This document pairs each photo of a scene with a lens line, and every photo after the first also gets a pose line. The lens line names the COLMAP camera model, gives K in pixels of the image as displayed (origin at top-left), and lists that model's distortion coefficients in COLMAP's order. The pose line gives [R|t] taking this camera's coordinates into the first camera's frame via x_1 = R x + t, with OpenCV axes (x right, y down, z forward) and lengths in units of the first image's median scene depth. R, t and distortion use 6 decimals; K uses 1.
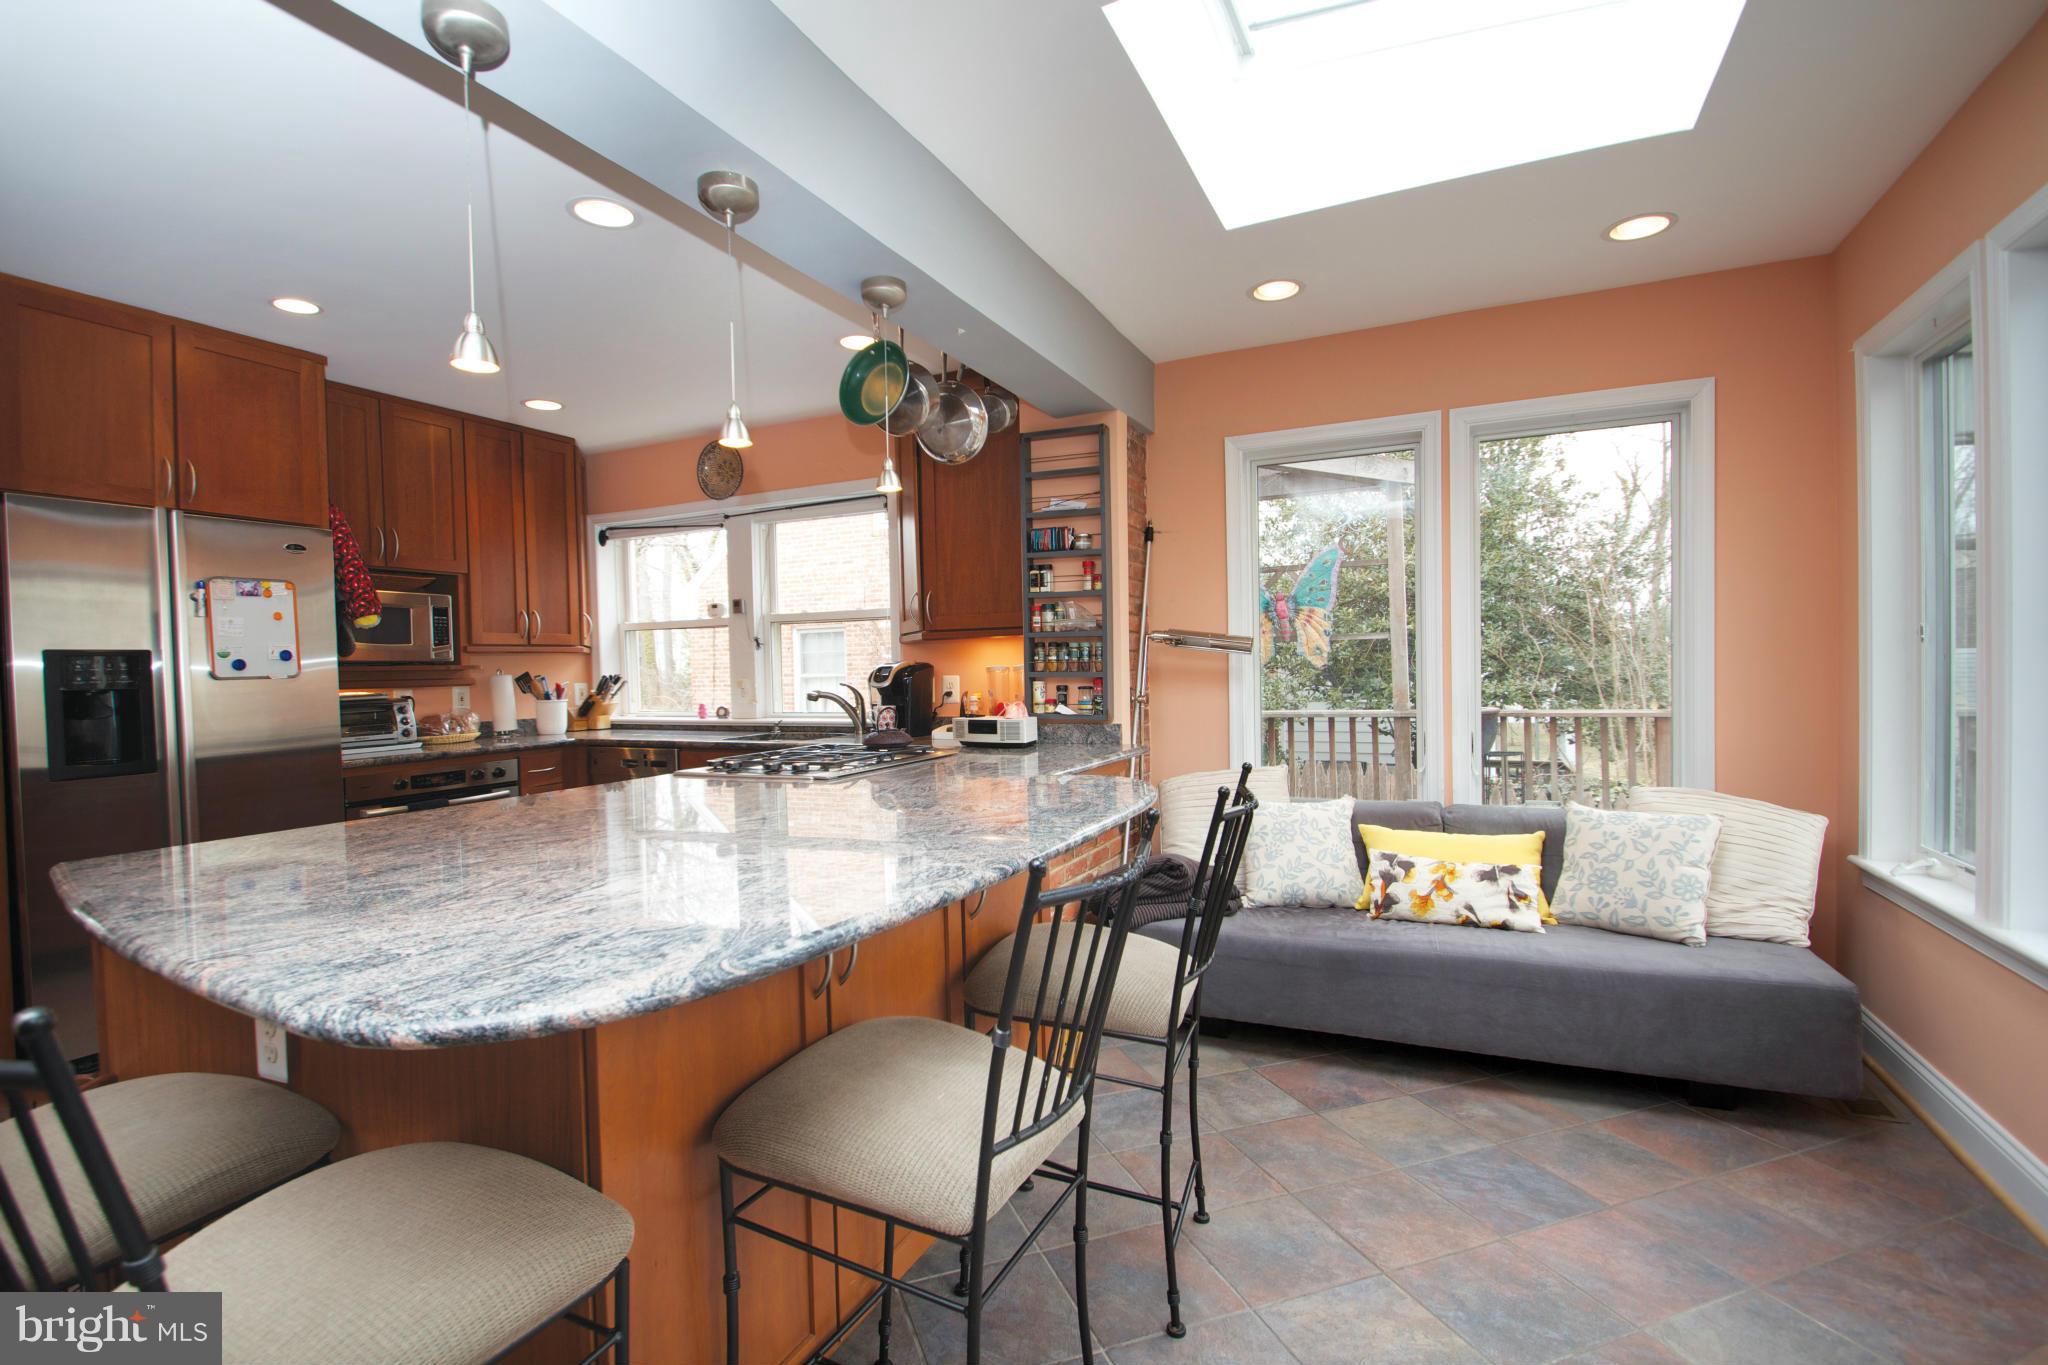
lens RADIAL K [[960.9, 0, 1024.0], [0, 960.9, 682.5], [0, 0, 1]] dist [0.003783, 0.000185]
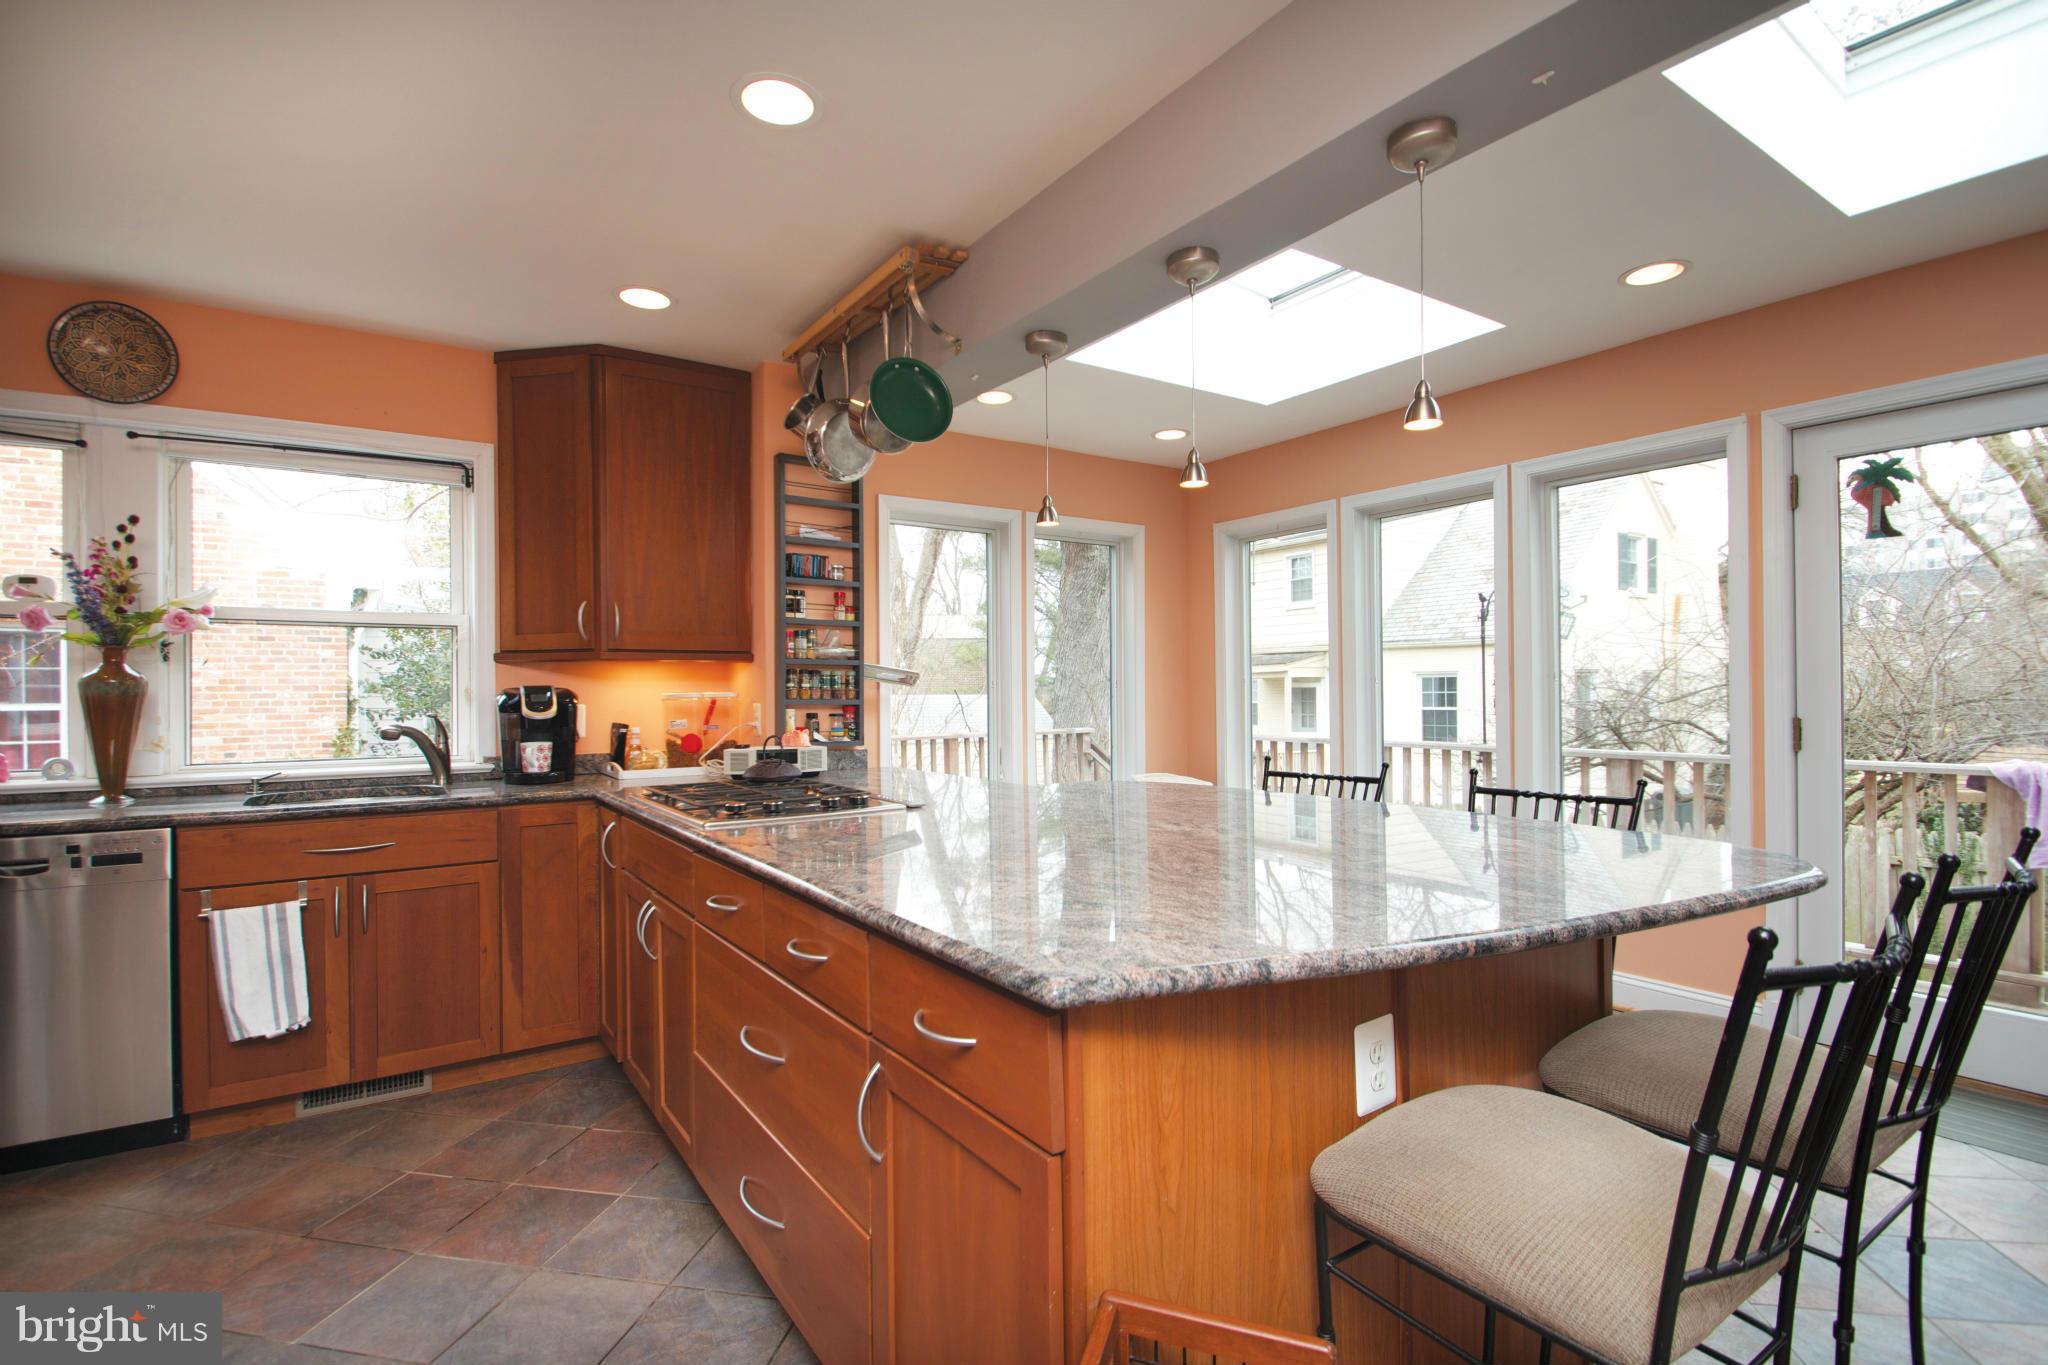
lens RADIAL K [[960.9, 0, 1024.0], [0, 960.9, 682.5], [0, 0, 1]] dist [0.003783, 0.000185]
pose [[0.509305, 0.026365, 0.860182, -0.706764], [0.014569, 0.999123, -0.039250, 0.013746], [-0.860463, 0.032522, 0.508475, 0.303551]]
